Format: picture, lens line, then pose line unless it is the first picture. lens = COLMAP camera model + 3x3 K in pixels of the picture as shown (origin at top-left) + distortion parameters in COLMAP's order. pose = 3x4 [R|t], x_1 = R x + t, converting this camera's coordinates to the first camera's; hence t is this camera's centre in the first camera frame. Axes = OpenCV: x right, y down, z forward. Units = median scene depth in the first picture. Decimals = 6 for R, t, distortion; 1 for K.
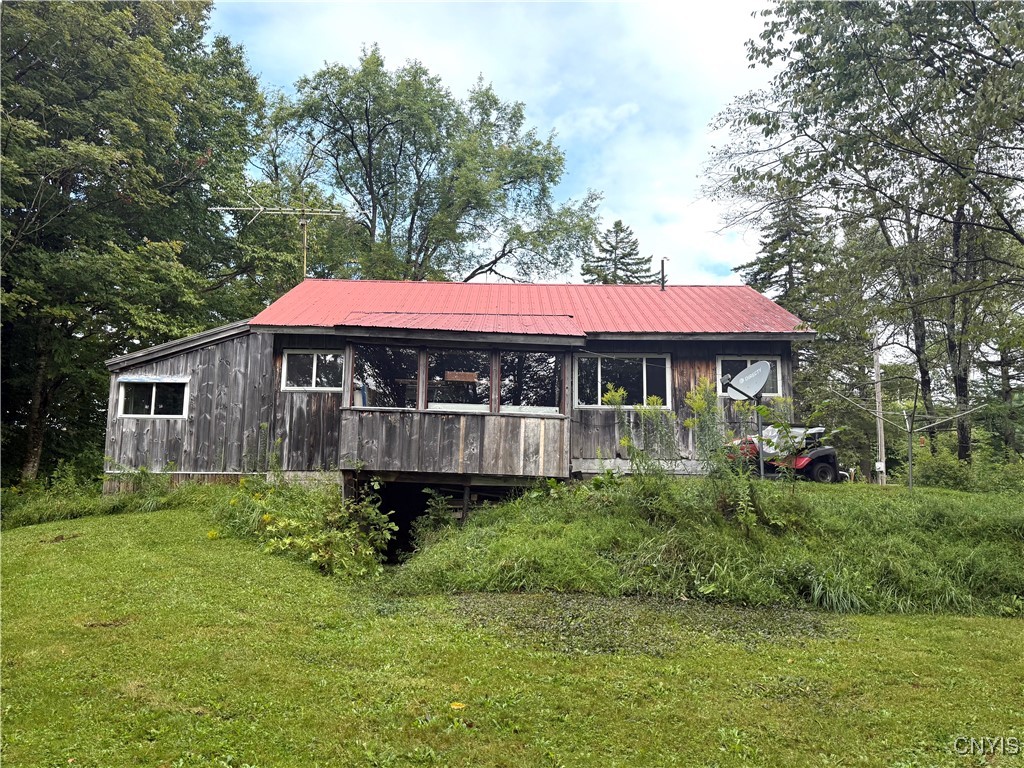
lens RADIAL K [[742.8, 0, 514.9], [0, 742.8, 382.7], [0, 0, 1]] dist [0.071406, -0.002726]
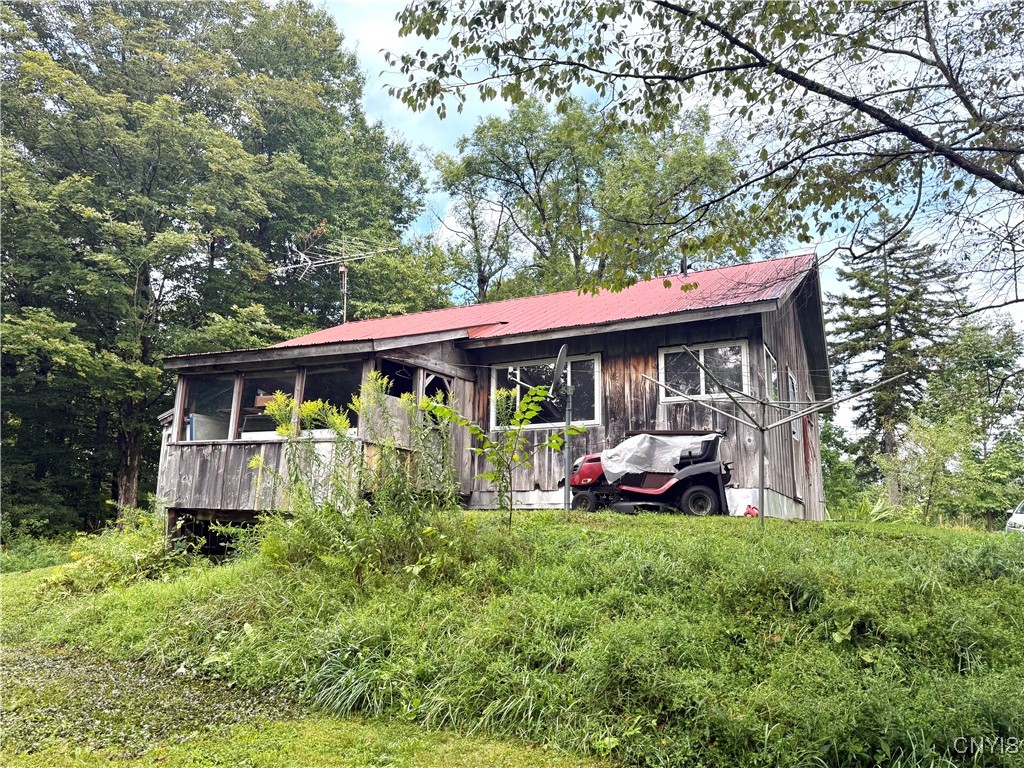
lens RADIAL K [[742.8, 0, 511.6], [0, 742.8, 384.3], [0, 0, 1]] dist [0.071406, -0.002726]
pose [[0.878675, -0.092728, -0.468329, 0.502338], [0.061644, 0.994781, -0.081307, 0.052381], [0.473425, 0.042573, 0.879805, 0.287566]]
